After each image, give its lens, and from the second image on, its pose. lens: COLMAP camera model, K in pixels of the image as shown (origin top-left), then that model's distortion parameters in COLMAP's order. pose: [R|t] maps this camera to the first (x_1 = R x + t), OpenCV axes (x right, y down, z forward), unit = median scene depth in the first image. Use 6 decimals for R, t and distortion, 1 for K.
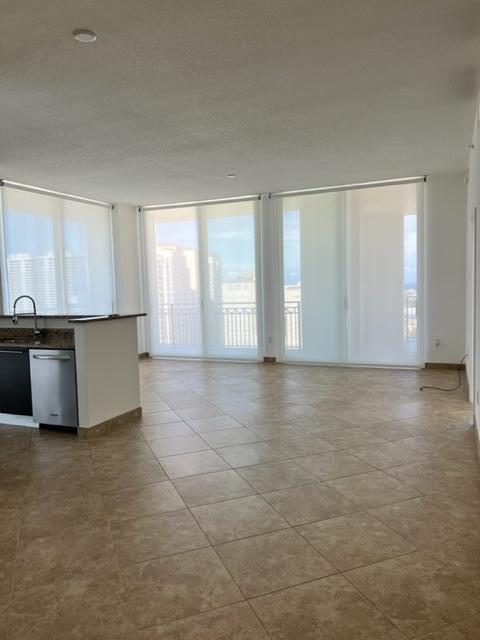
lens RADIAL K [[481.6, 0, 240.6], [0, 481.6, 324.4], [0, 0, 1]] dist [0.048694, -0.056515]
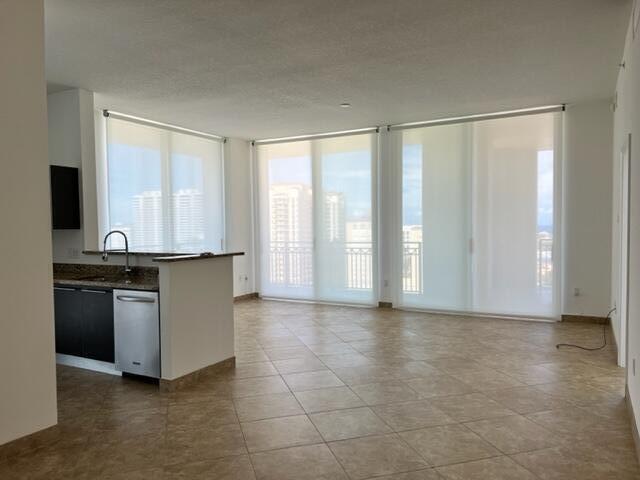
lens RADIAL K [[481.6, 0, 323.3], [0, 481.6, 247.9], [0, 0, 1]] dist [0.048694, -0.056515]
pose [[0.995926, 0.020156, -0.087898, 0.032918], [-0.022949, 0.999260, -0.030880, -0.006826], [0.087210, 0.032771, 0.995651, 0.110672]]
